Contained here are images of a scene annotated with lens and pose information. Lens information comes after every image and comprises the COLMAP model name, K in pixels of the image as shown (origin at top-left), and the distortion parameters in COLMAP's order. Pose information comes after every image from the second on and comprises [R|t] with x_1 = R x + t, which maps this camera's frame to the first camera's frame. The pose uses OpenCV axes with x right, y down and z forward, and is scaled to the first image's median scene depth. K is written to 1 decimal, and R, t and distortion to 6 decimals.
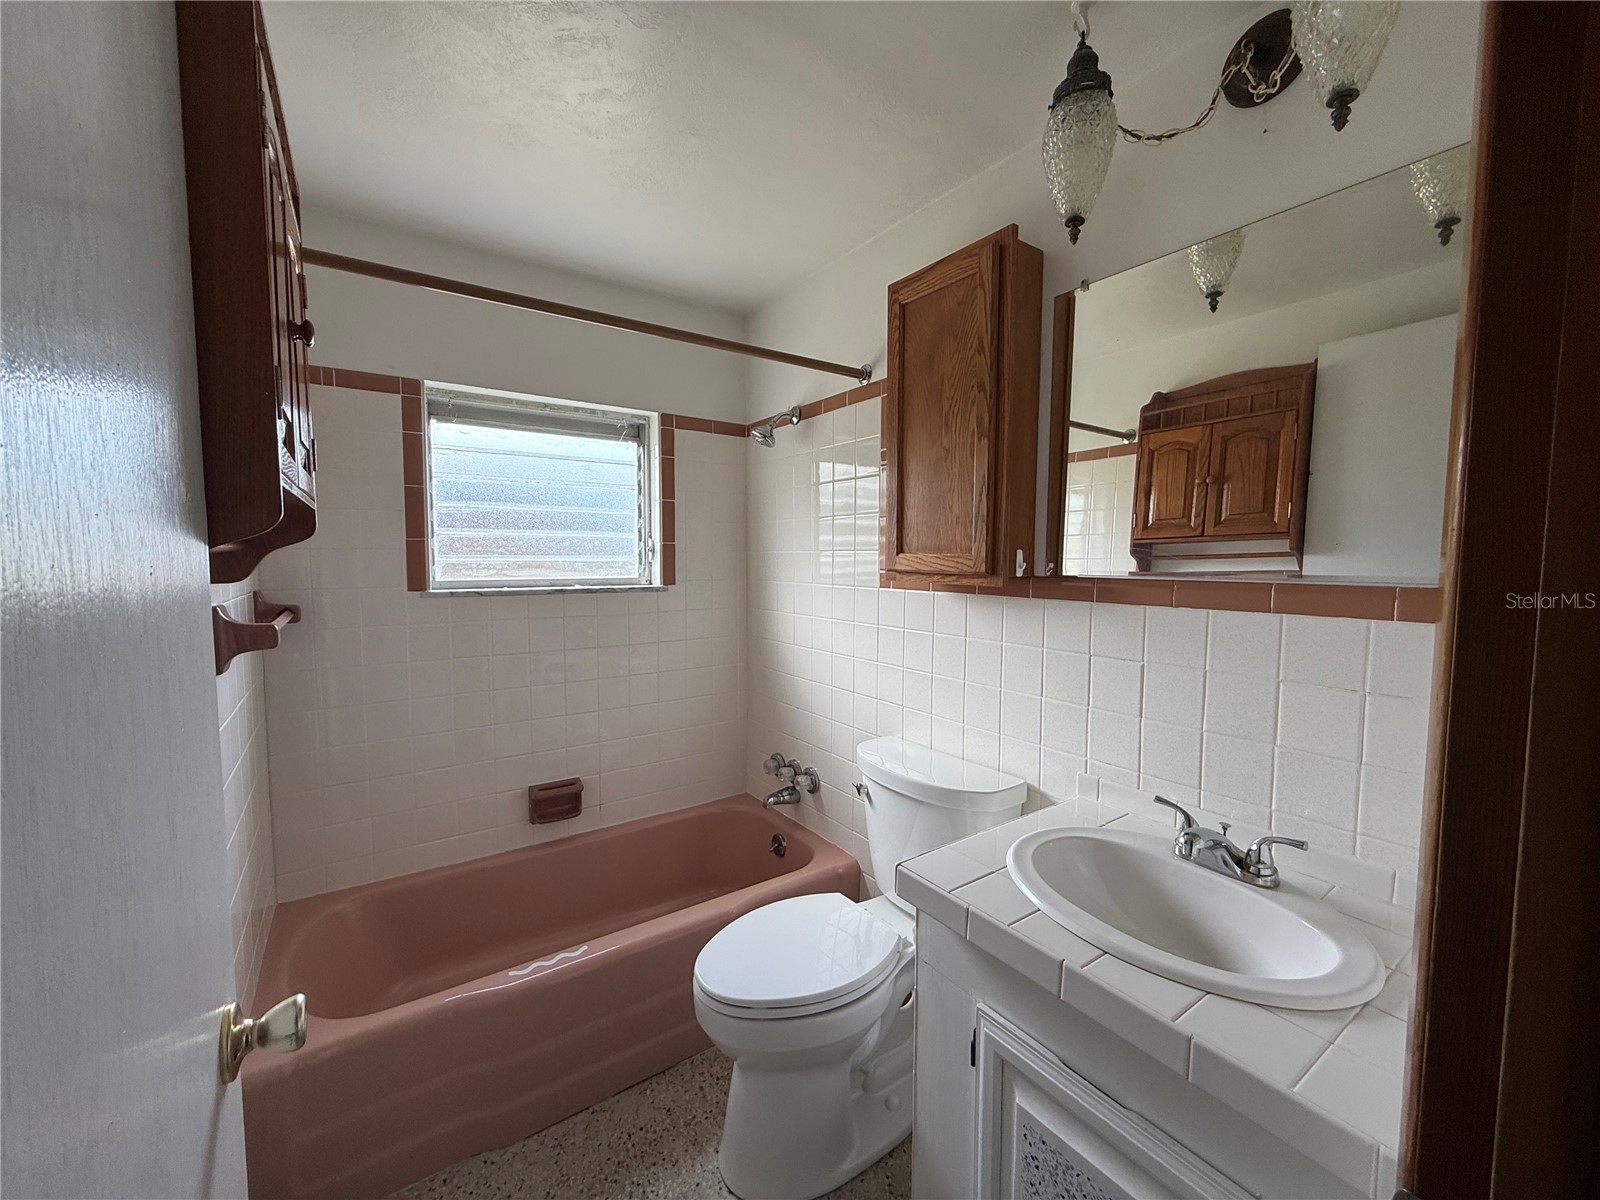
lens RADIAL K [[642.7, 0, 796.8], [0, 642.7, 603.7], [0, 0, 1]] dist [0.002408, -0.000948]
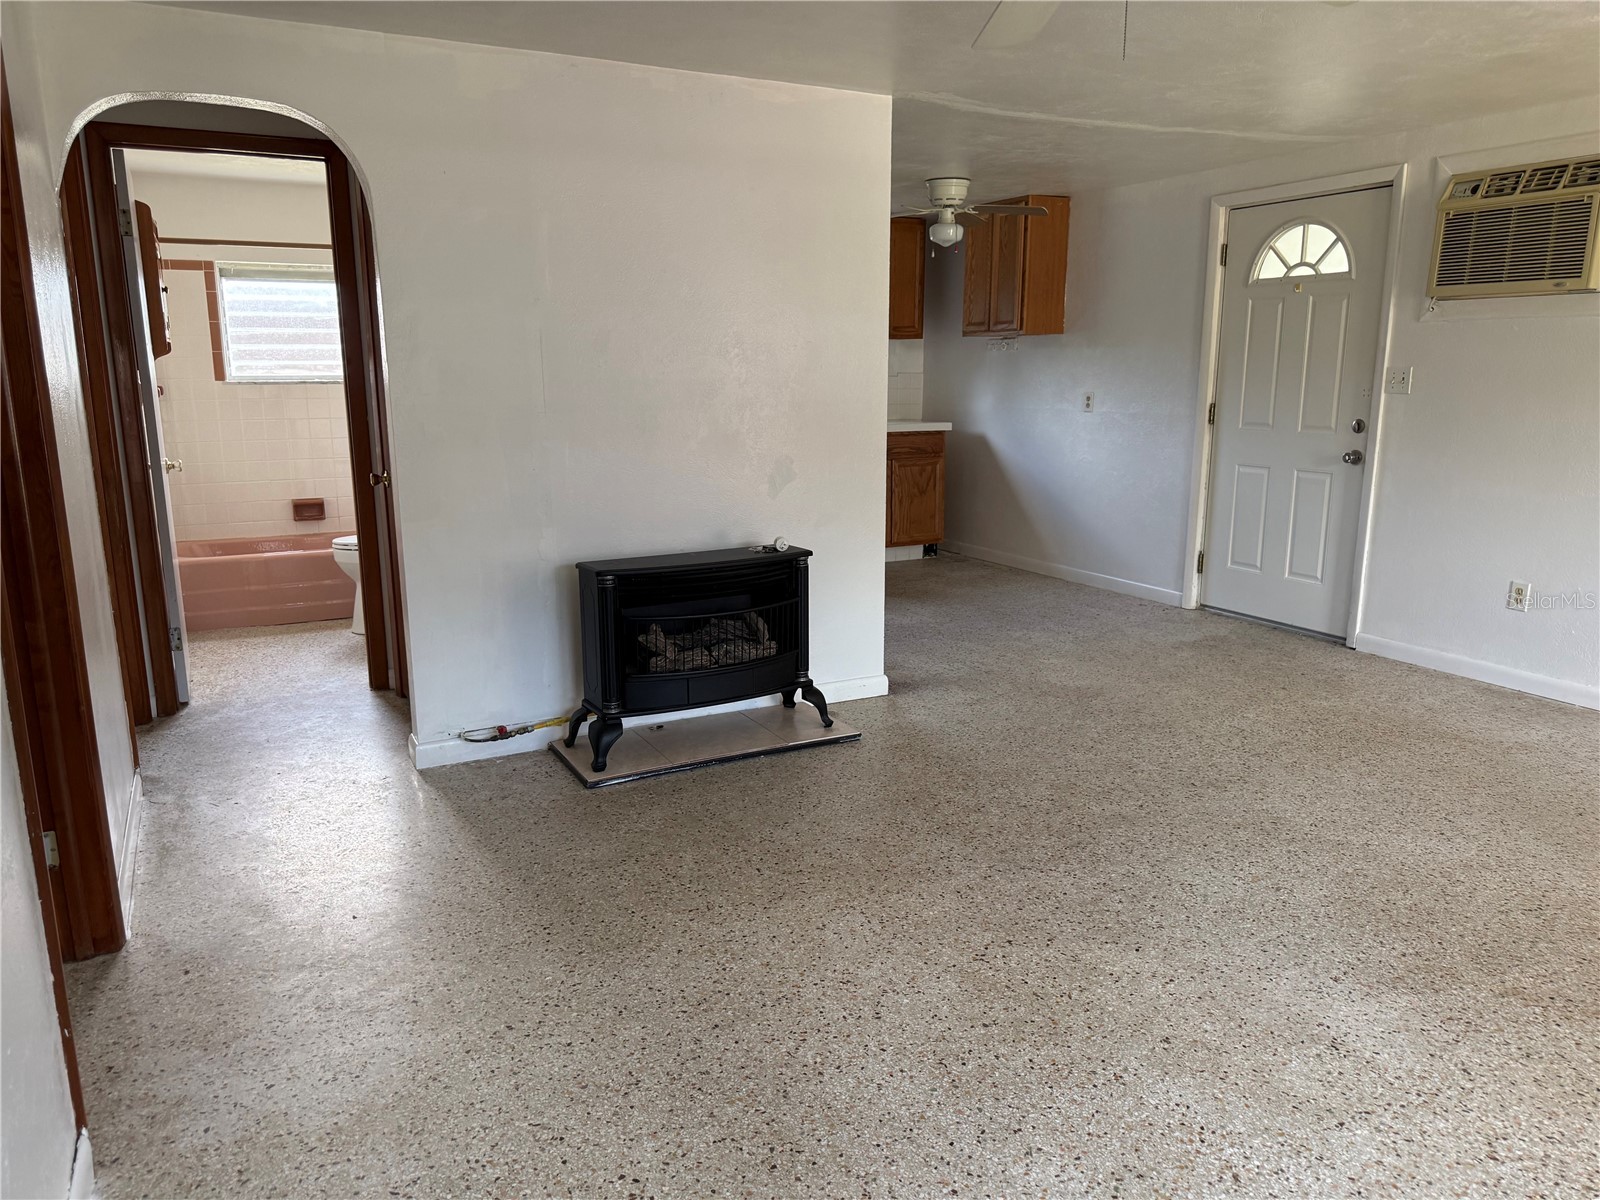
lens RADIAL K [[1126.7, 0, 776.3], [0, 1126.7, 629.5], [0, 0, 1]] dist [0.036146, -0.051938]
pose [[0.990277, 0.025872, -0.136682, 1.346934], [-0.003668, 0.987068, 0.160257, 0.146615], [0.139061, -0.158198, 0.977566, -1.917677]]
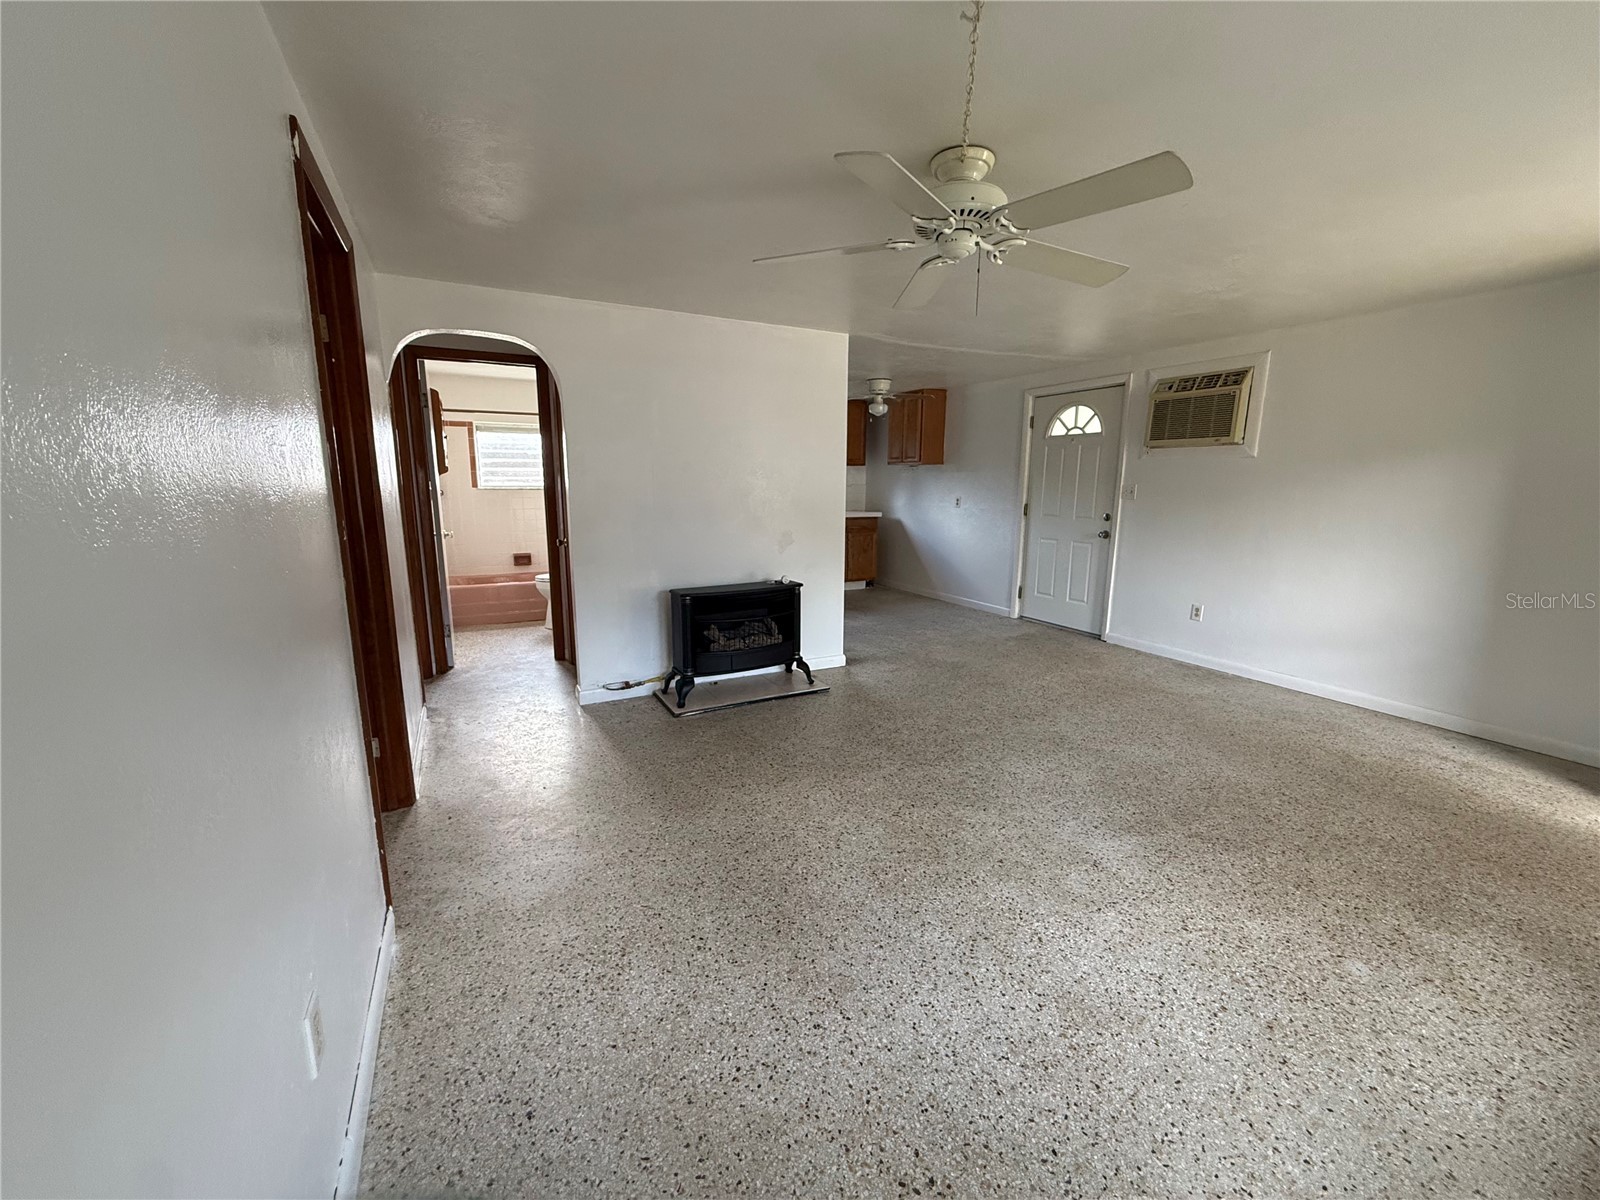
lens RADIAL K [[642.7, 0, 788.7], [0, 642.7, 604.2], [0, 0, 1]] dist [0.002408, -0.000948]
pose [[0.991438, 0.027946, -0.127554, 1.352510], [-0.012184, 0.992366, 0.122720, 0.140252], [0.130009, -0.120116, 0.984210, -1.975859]]
